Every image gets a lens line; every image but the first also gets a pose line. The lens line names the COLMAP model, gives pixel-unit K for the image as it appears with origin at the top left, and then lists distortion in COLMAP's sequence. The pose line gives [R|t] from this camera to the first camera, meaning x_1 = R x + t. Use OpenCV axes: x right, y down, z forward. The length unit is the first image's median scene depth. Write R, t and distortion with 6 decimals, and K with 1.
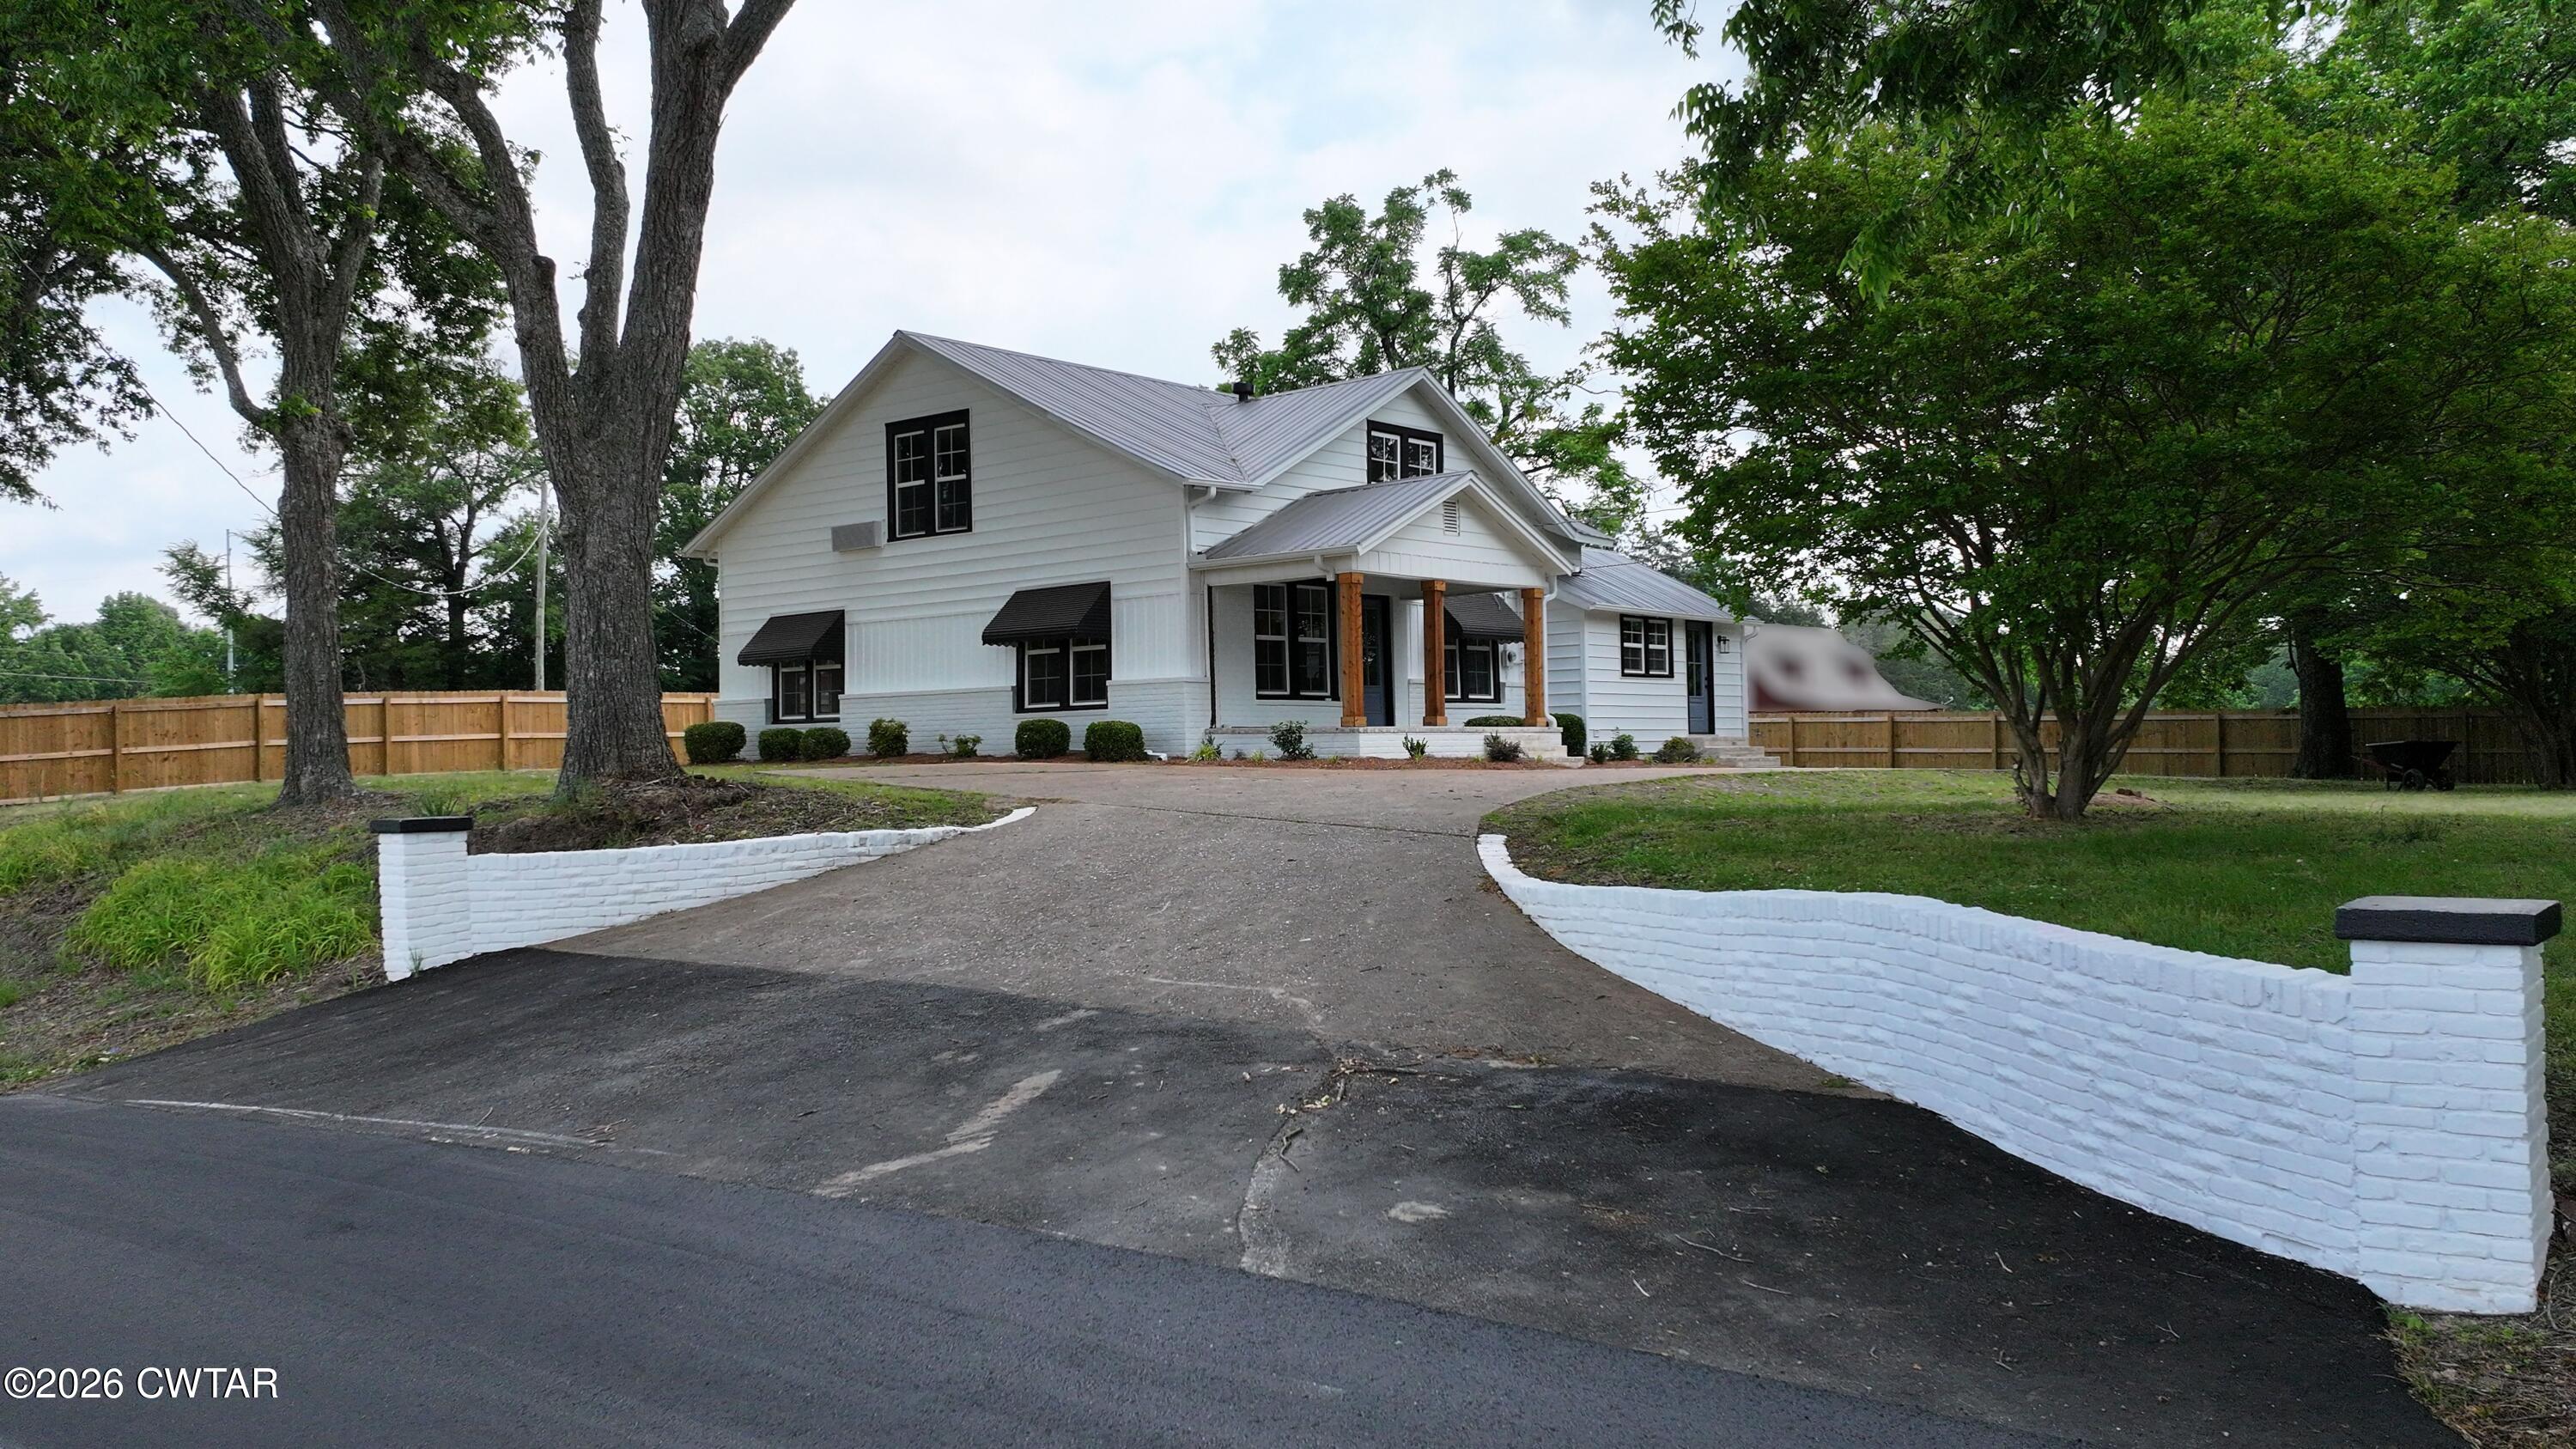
lens RADIAL K [[2066.5, 0, 1288.0], [0, 2066.5, 724.5], [0, 0, 1]] dist [0.109864, 0.001346]
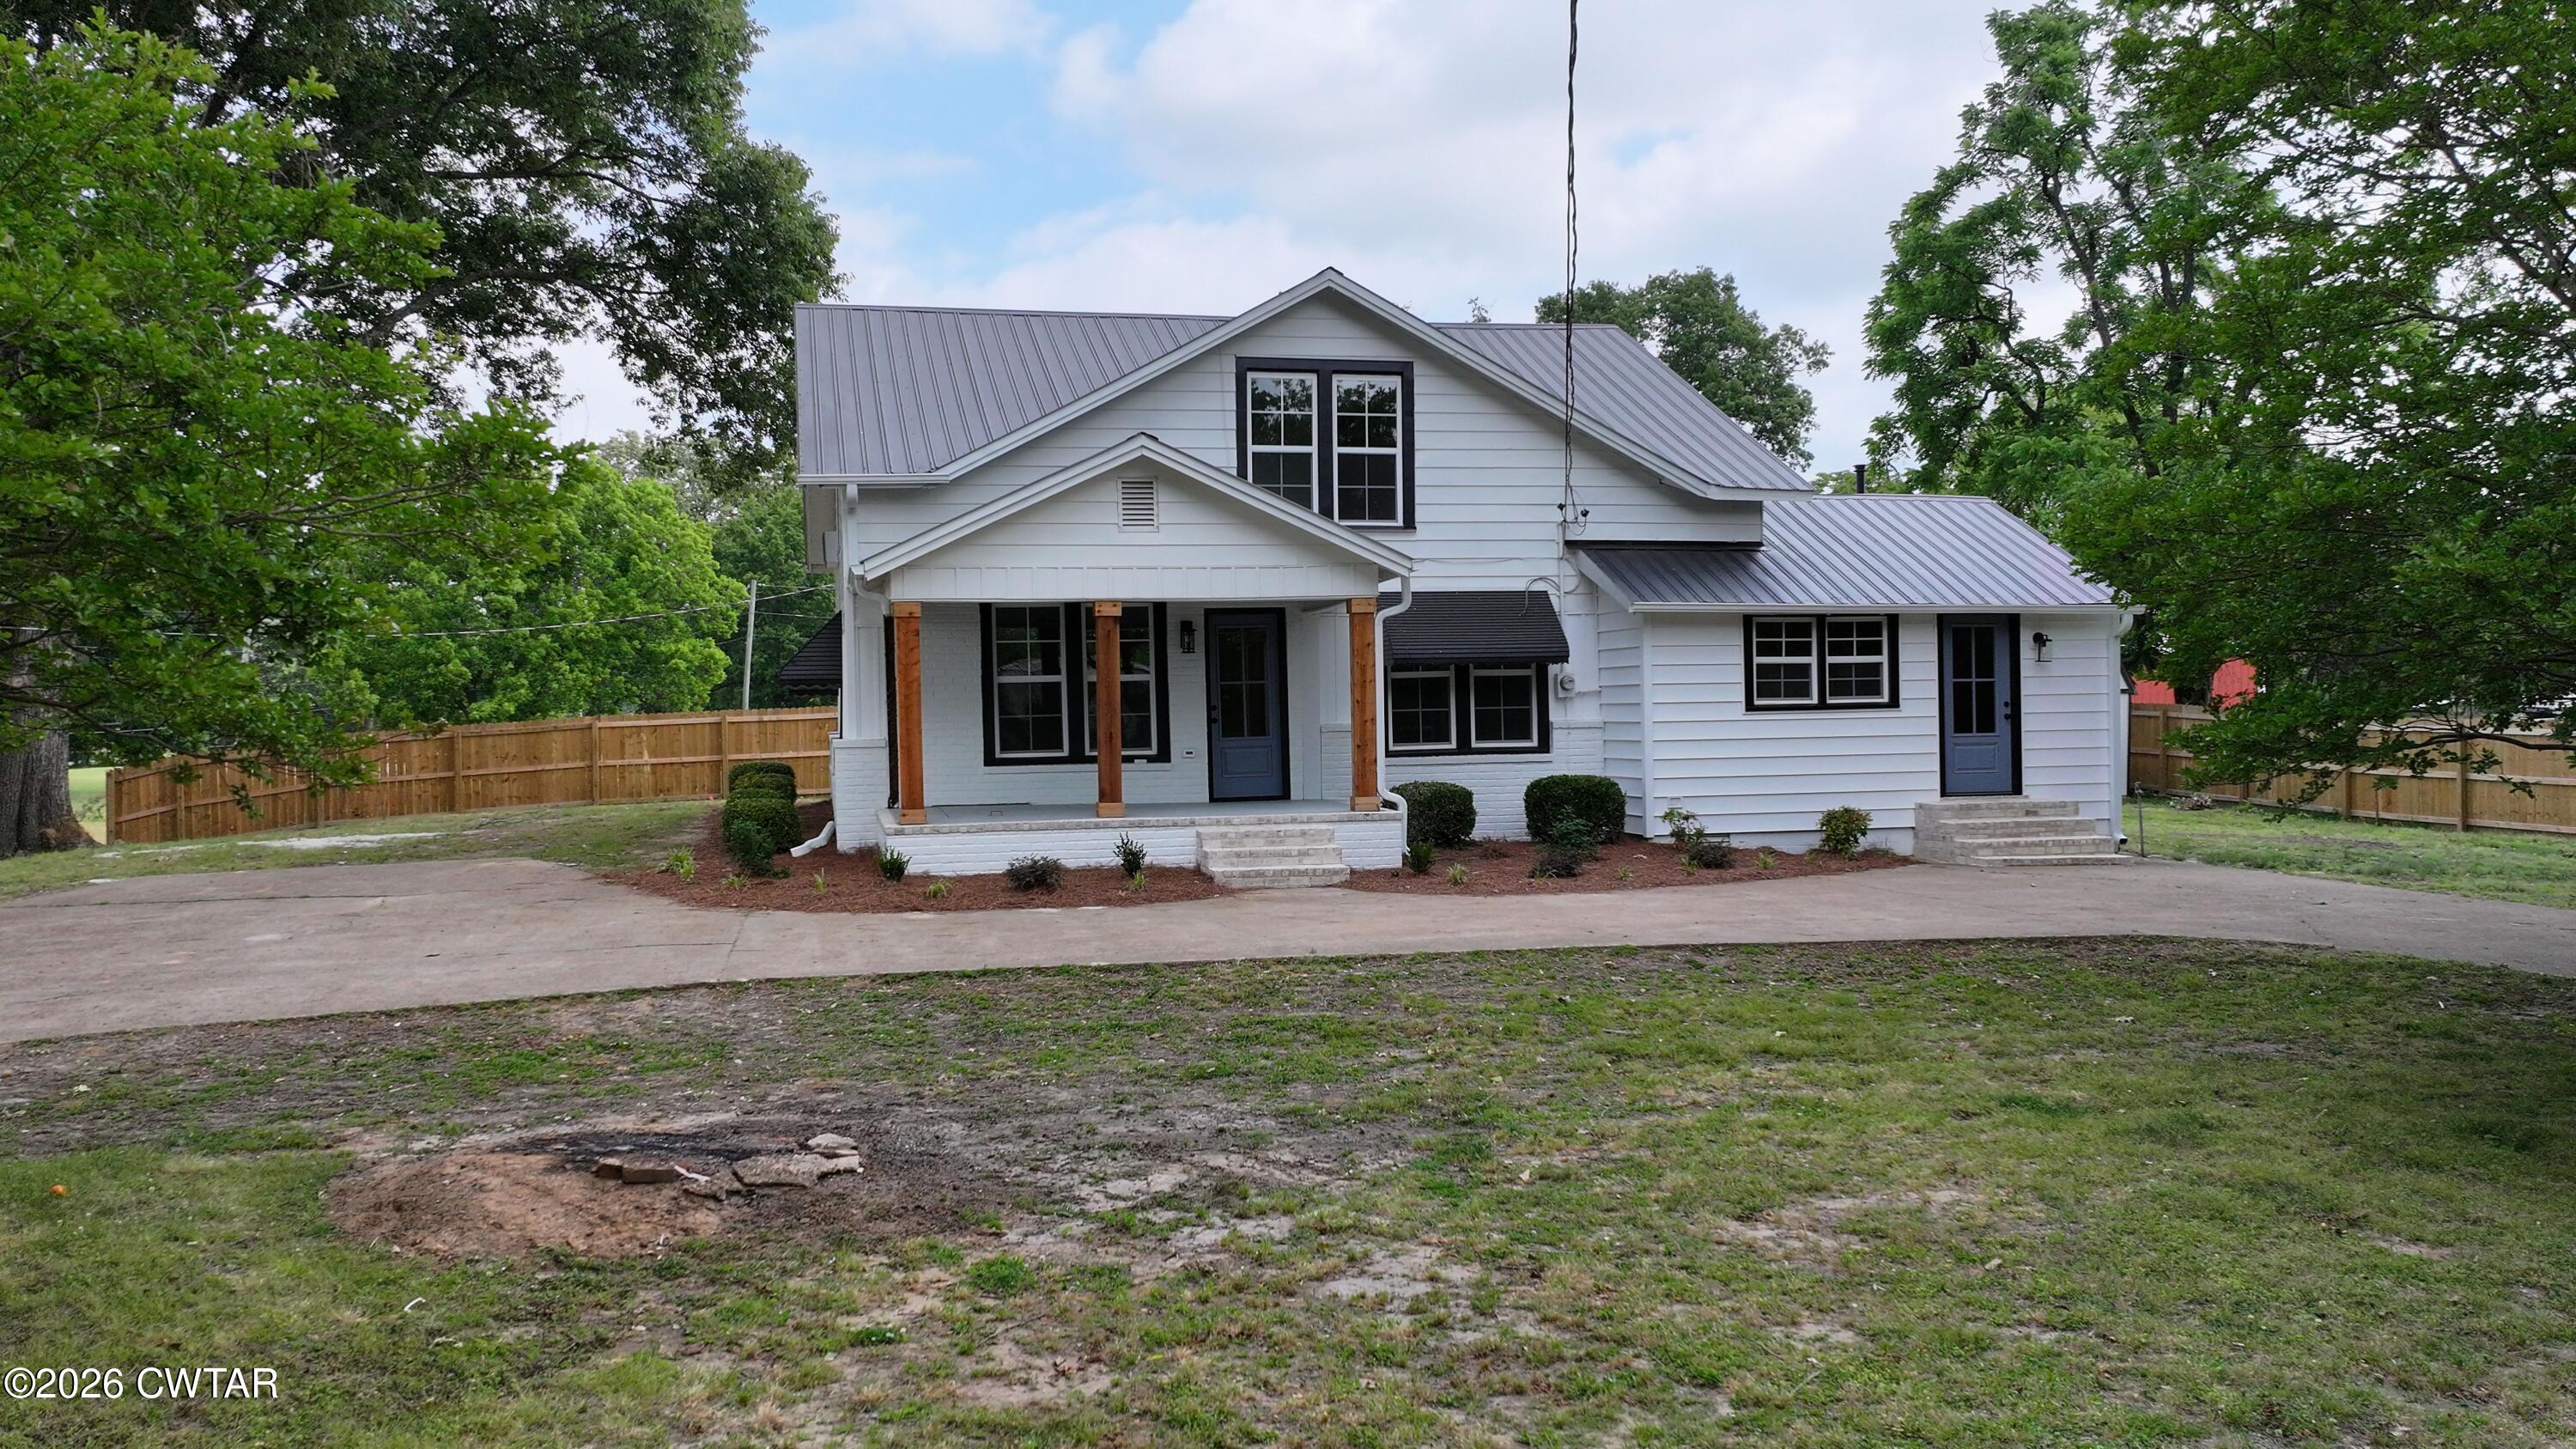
lens RADIAL K [[2066.5, 0, 1288.0], [0, 2066.5, 724.5], [0, 0, 1]] dist [0.109864, 0.001346]
pose [[0.791773, 0.009640, -0.610739, 0.430991], [0.013000, 0.999383, 0.032628, -0.040832], [0.610676, -0.033774, 0.791160, 0.401565]]
